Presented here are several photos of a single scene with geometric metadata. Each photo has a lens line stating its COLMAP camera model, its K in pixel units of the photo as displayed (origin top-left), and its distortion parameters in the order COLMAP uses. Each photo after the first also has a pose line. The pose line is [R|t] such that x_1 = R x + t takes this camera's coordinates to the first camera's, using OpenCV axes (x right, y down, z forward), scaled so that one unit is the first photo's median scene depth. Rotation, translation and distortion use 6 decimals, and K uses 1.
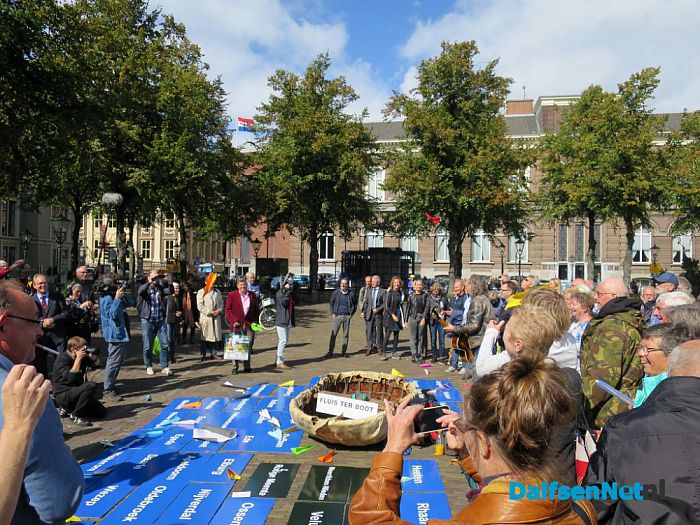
lens RADIAL K [[525.8, 0, 350.0], [0, 525.8, 262.5], [0, 0, 1]] dist [-0.035414, 0.001473]
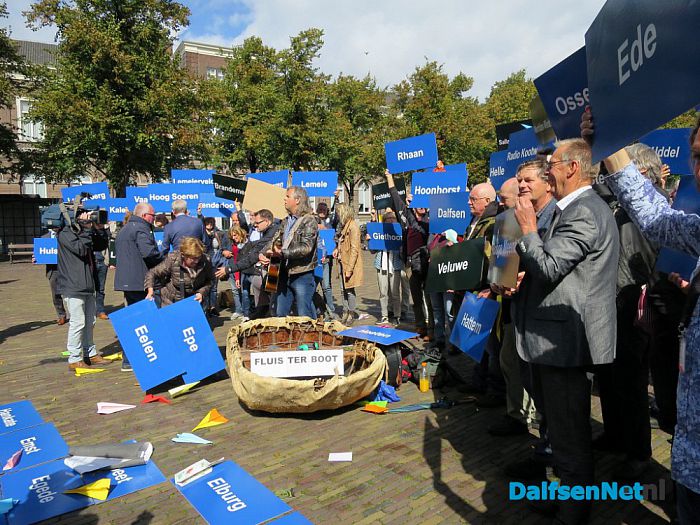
lens RADIAL K [[509.5, 0, 350.0], [0, 509.5, 262.5], [0, 0, 1]] dist [0.000596, 0.002052]
pose [[0.758125, -0.074733, 0.647813, -0.101367], [0.015411, 0.995187, 0.096772, 0.015118], [-0.651927, -0.063382, 0.755628, 0.099678]]
